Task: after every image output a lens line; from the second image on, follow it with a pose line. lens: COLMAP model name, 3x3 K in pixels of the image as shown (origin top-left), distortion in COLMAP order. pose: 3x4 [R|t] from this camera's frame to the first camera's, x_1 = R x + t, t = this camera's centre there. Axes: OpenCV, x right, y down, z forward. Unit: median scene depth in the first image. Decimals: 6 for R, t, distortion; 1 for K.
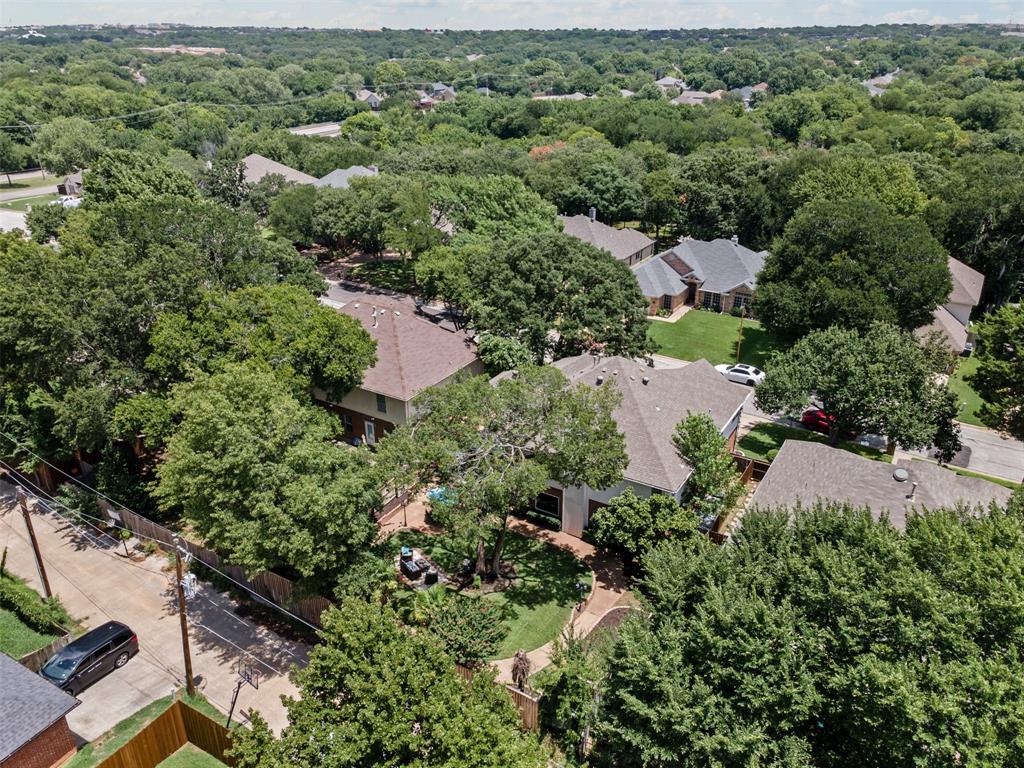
lens RADIAL K [[769.4, 0, 516.5], [0, 769.4, 379.9], [0, 0, 1]] dist [0.030857, 0.001666]
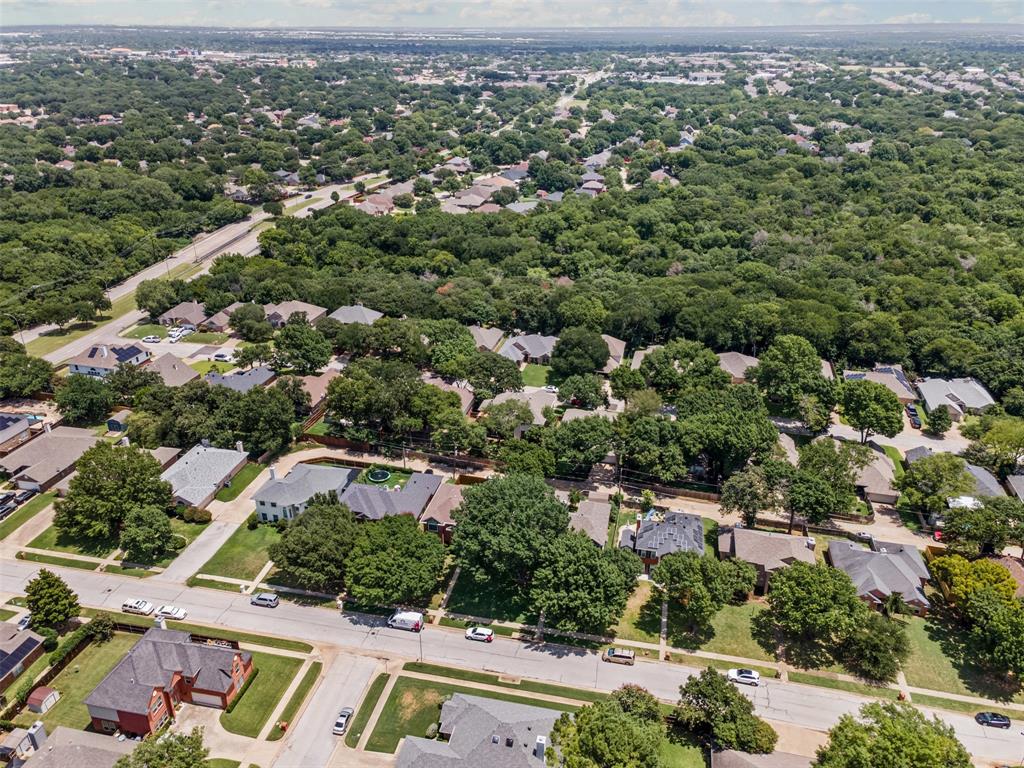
lens RADIAL K [[769.4, 0, 516.5], [0, 769.4, 379.9], [0, 0, 1]] dist [0.030857, 0.001666]
pose [[0.956110, -0.121937, 0.266432, -0.566781], [0.120294, 0.992482, 0.022543, -0.115684], [-0.267178, 0.010497, 0.963590, -1.667050]]
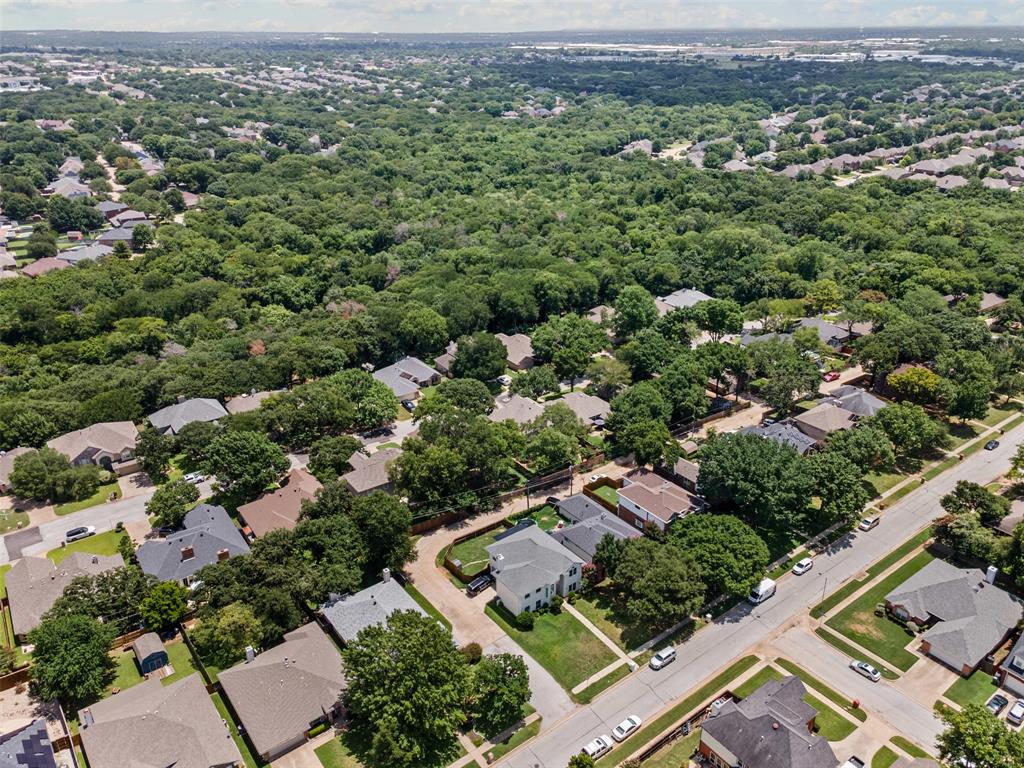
lens RADIAL K [[769.4, 0, 516.5], [0, 769.4, 379.9], [0, 0, 1]] dist [0.030857, 0.001666]
pose [[0.391944, -0.386953, 0.834654, -1.903794], [0.381996, 0.893790, 0.234988, -0.654369], [-0.836935, 0.226732, 0.498129, -0.557715]]
